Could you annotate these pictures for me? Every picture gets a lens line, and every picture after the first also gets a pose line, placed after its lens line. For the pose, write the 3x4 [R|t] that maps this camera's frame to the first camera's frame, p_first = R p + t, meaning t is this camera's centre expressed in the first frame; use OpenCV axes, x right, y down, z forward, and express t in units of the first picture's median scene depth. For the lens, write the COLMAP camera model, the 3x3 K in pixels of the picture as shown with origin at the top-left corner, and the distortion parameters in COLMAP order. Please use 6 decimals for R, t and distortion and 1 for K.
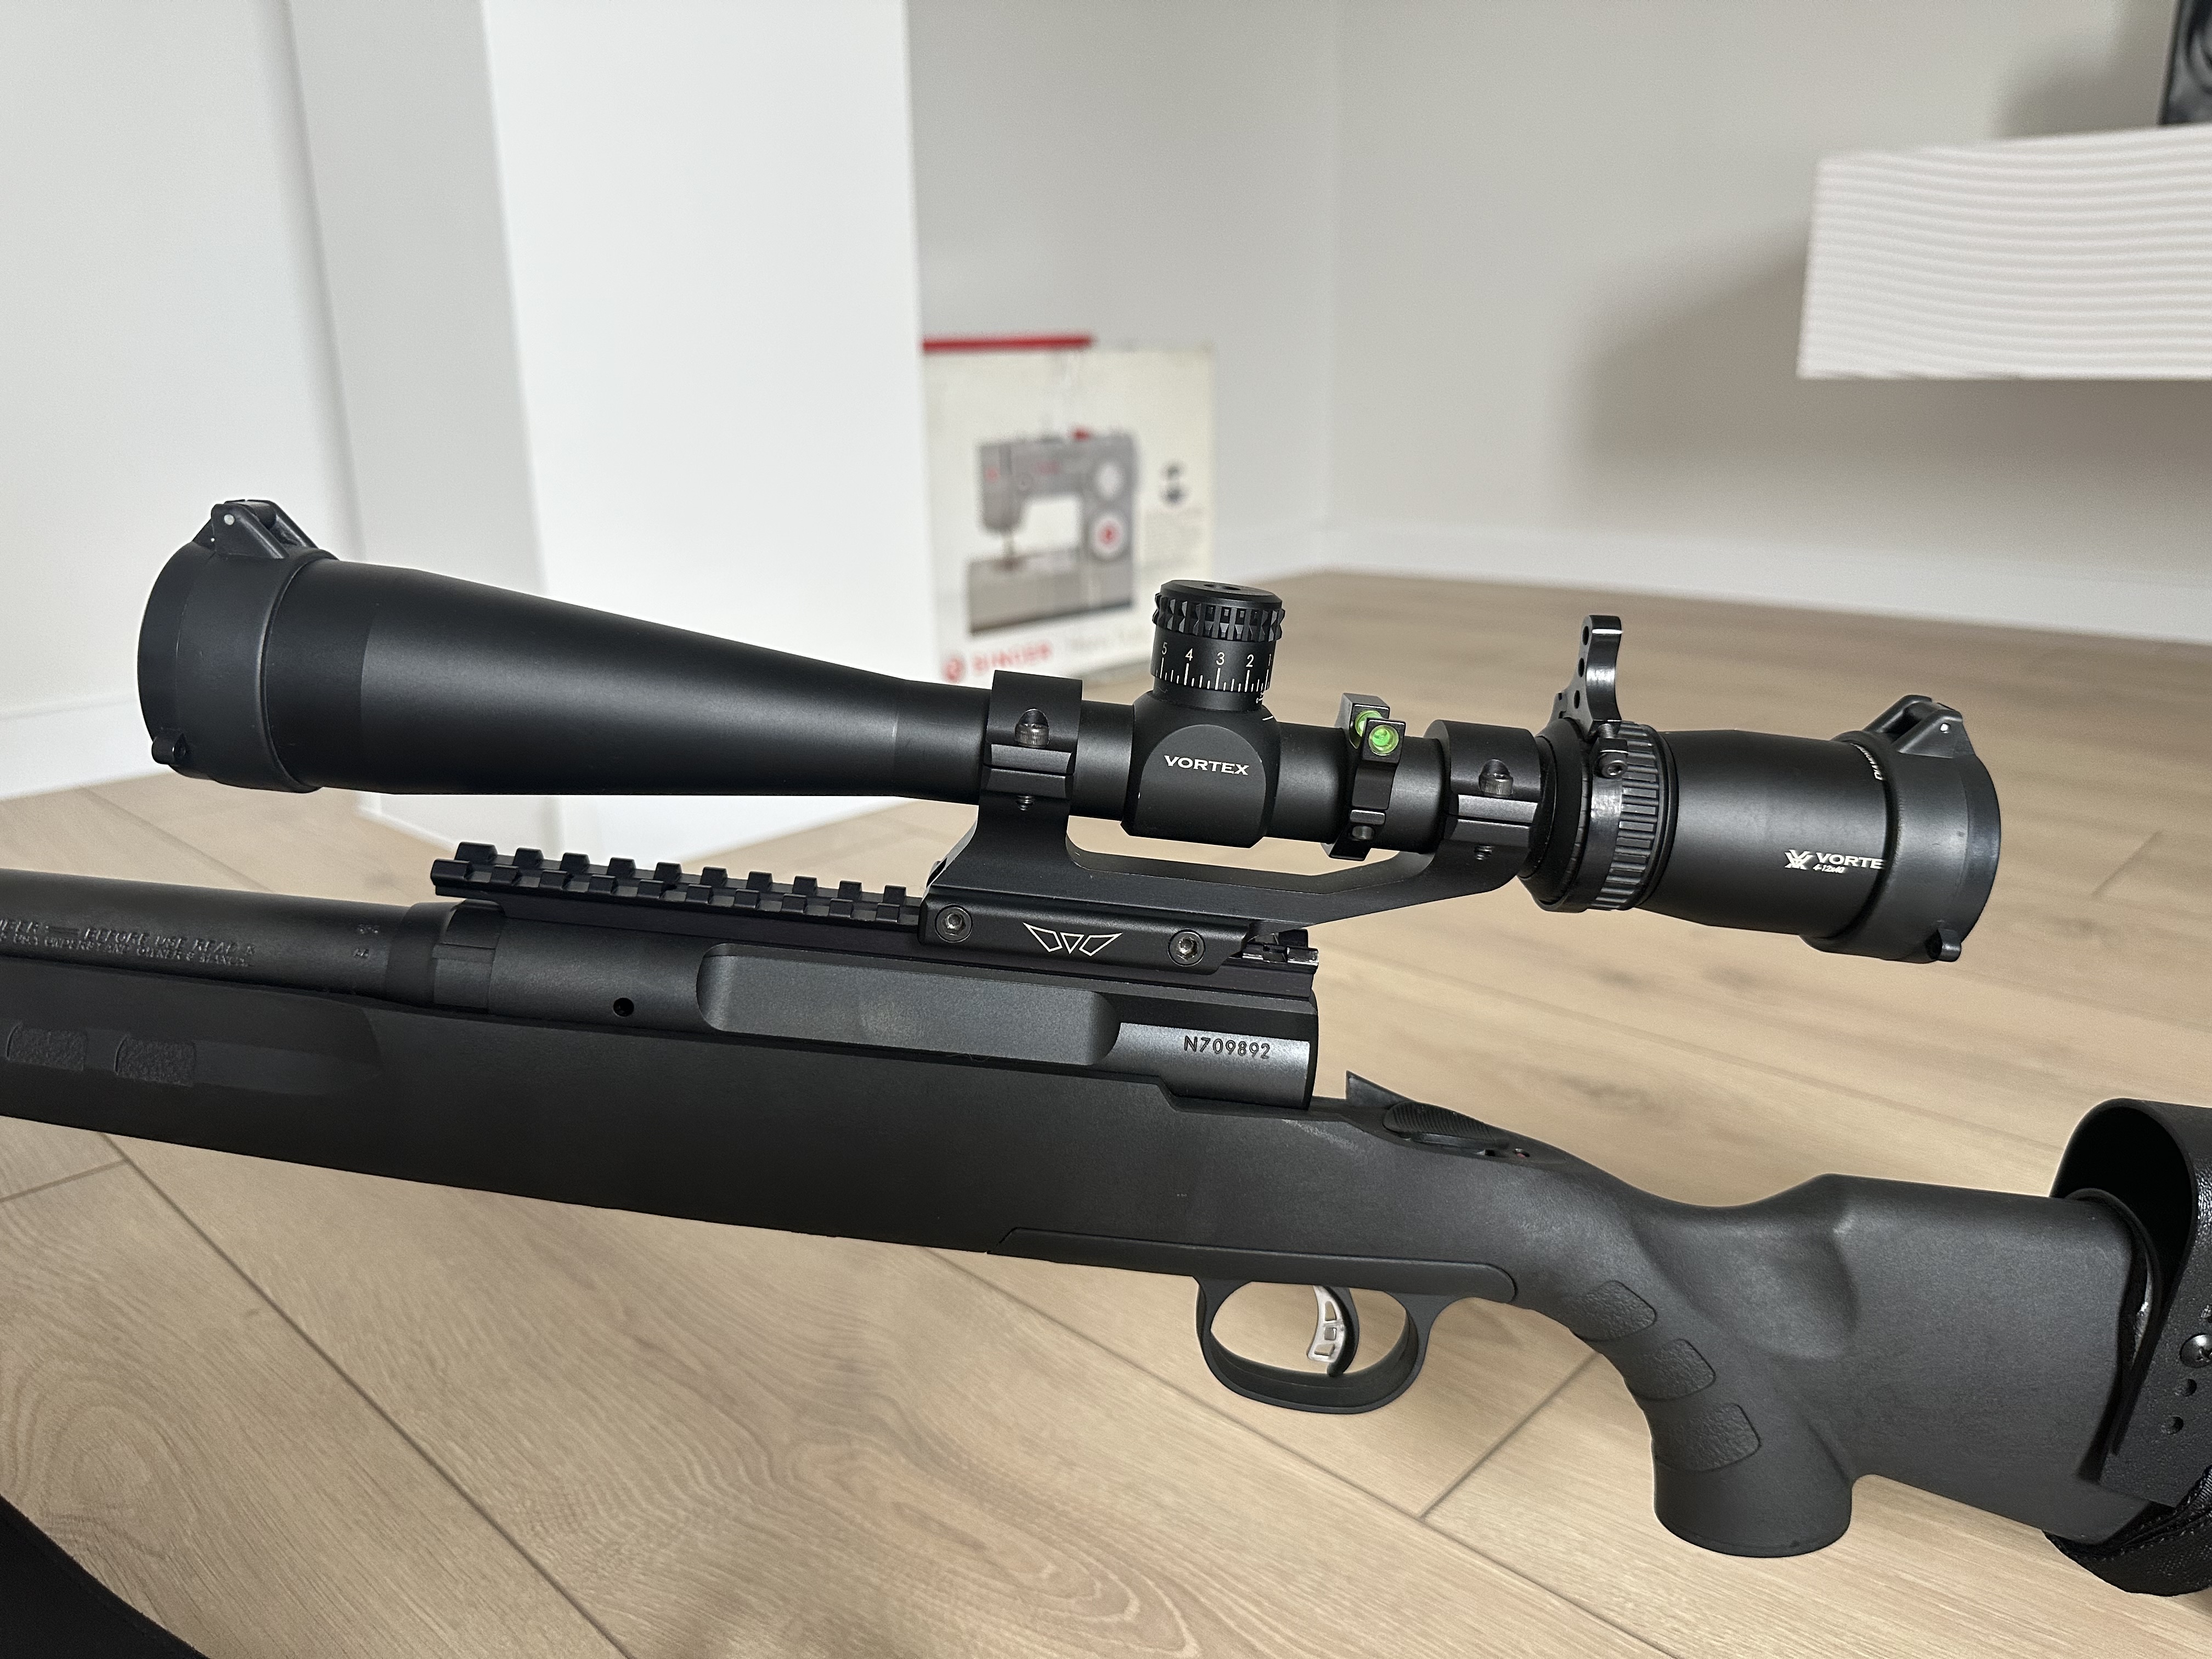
lens RADIAL K [[1607.1, 0, 1106.0], [0, 1607.1, 829.5], [0, 0, 1]] dist [-0.005159, -0.005370]
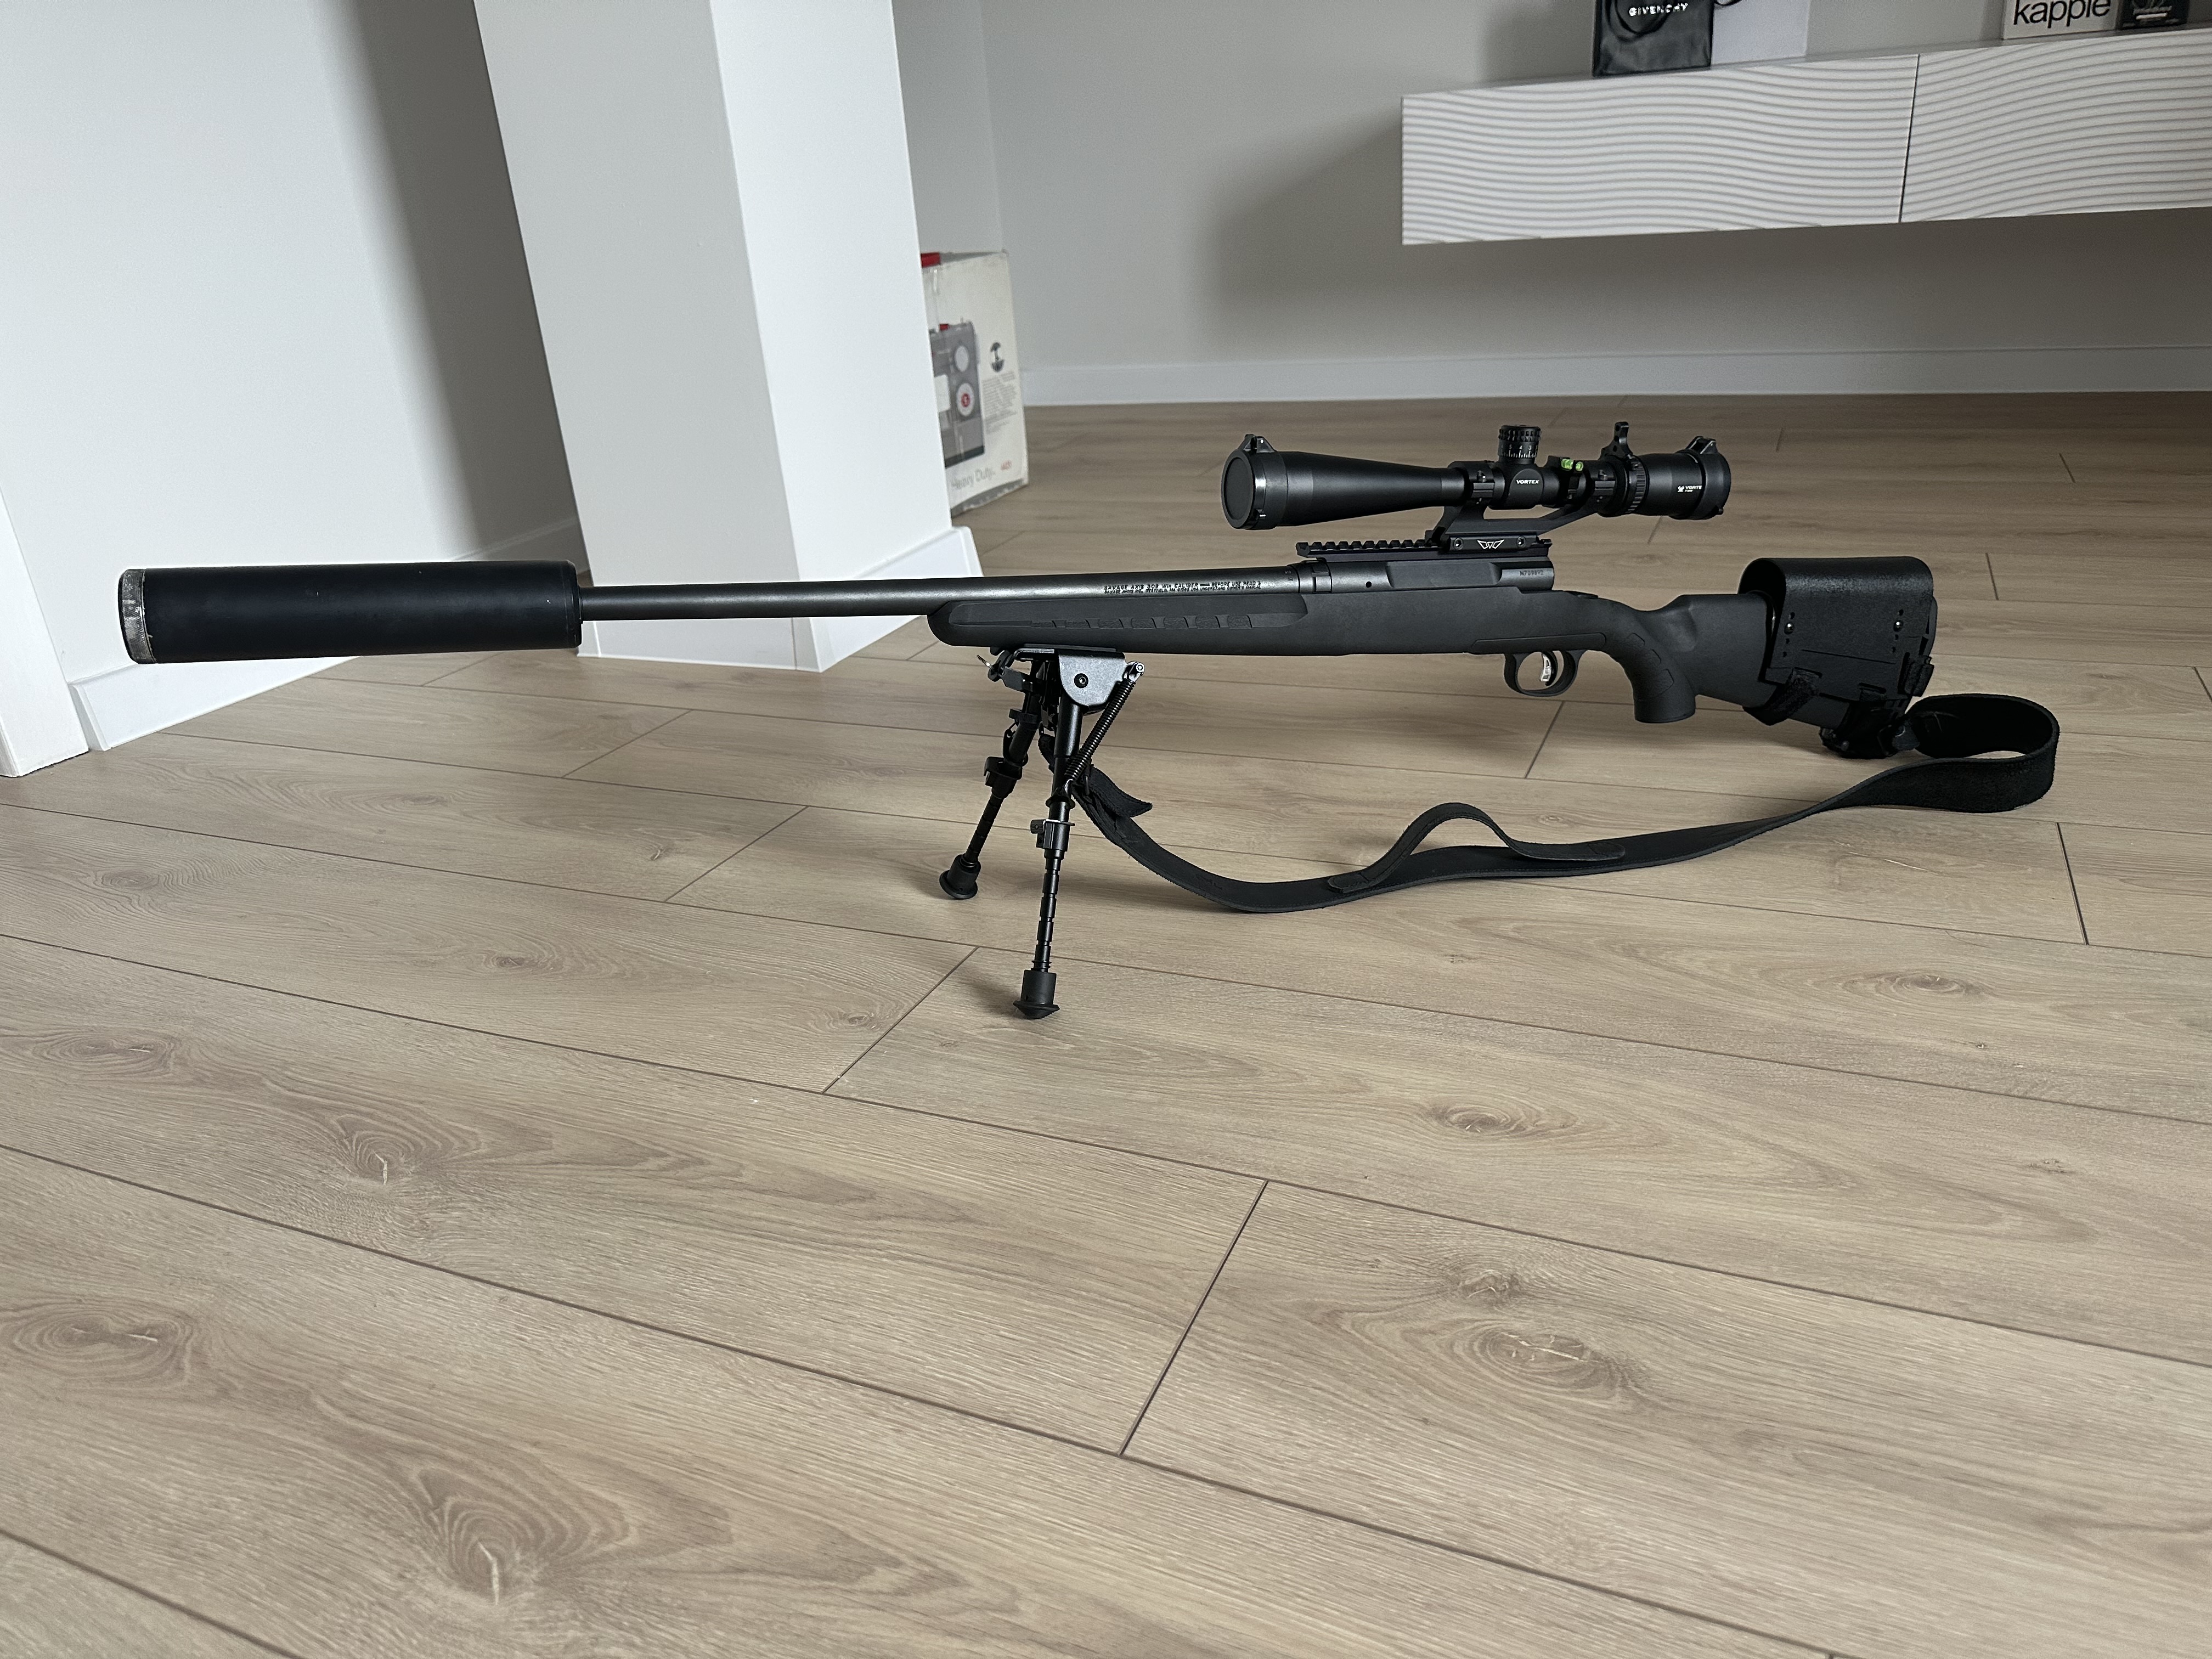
lens RADIAL K [[1572.5, 0, 1147.5], [0, 1572.5, 841.6], [0, 0, 1]] dist [0.063156, -0.000723]
pose [[0.930551, -0.188375, 0.313990, -0.629549], [0.151023, 0.978632, 0.139542, 0.037652], [-0.333567, -0.082432, 0.939116, -0.634916]]
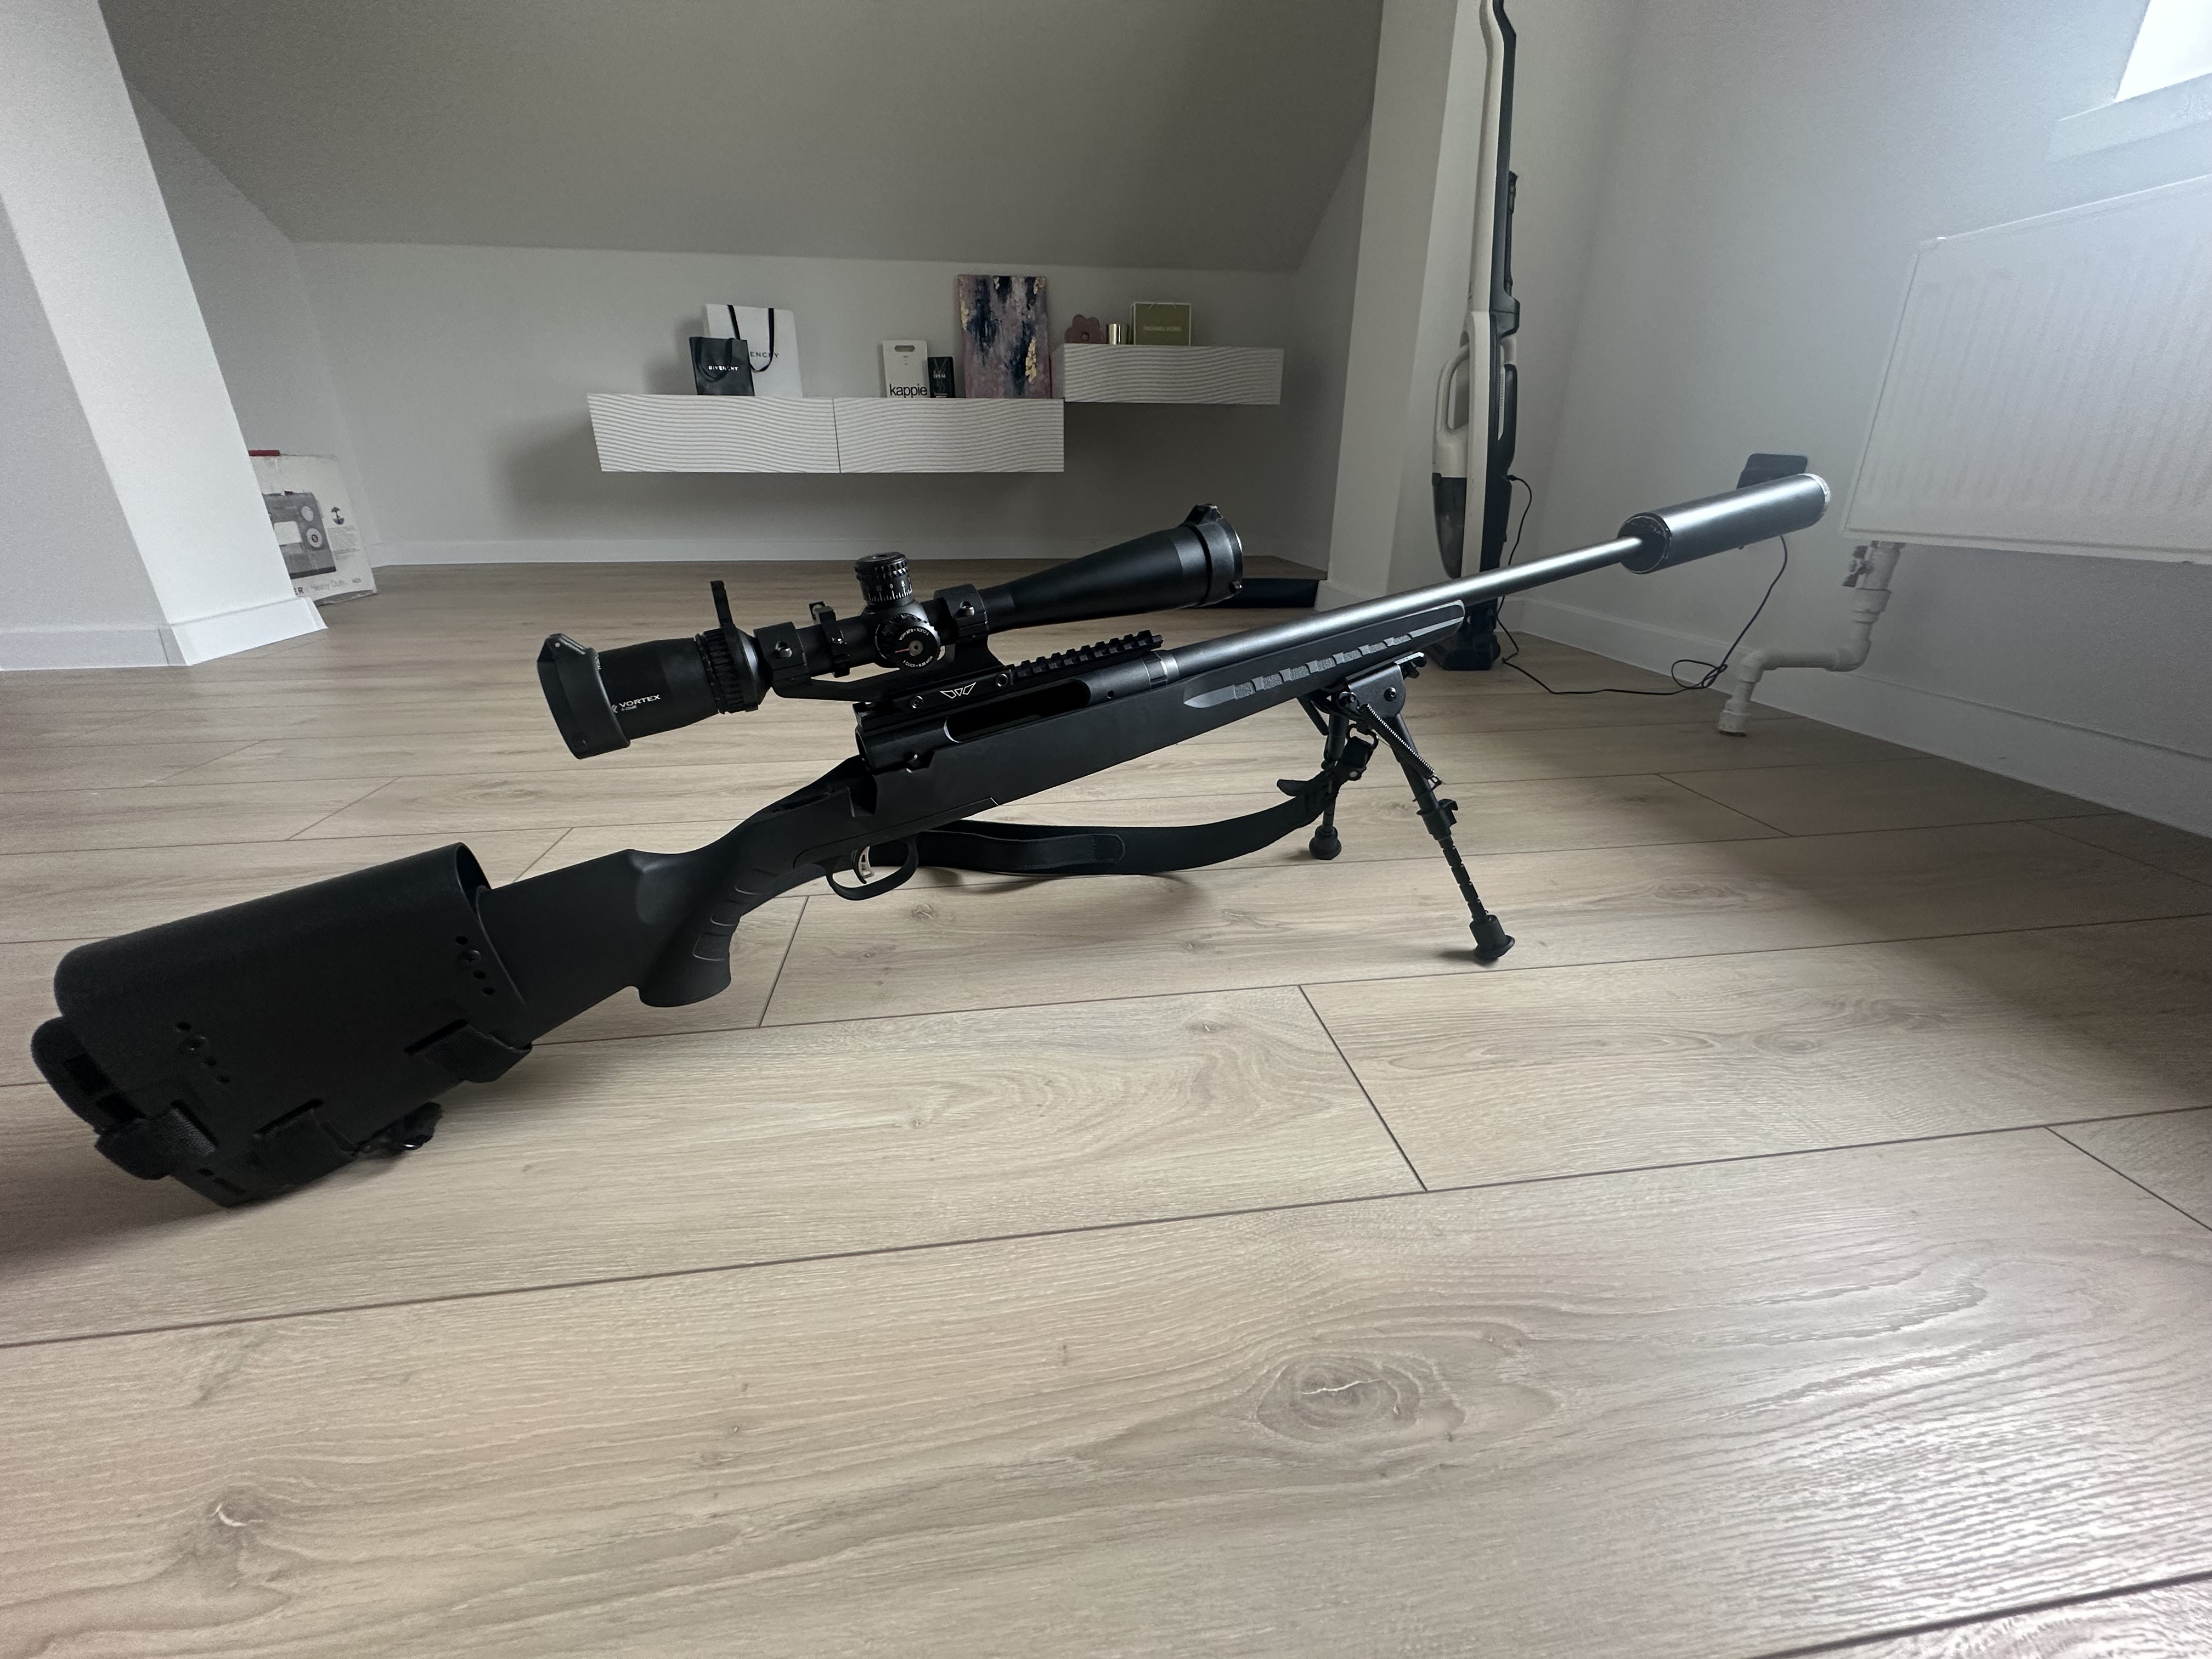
lens RADIAL K [[886.2, 0, 1106.0], [0, 886.2, 829.5], [0, 0, 1]] dist [0.000040, 0.000341]
pose [[0.624193, -0.285829, 0.727108, -0.609281], [0.210008, 0.957804, 0.196234, 0.378891], [-0.752516, 0.030211, 0.657881, -1.257742]]
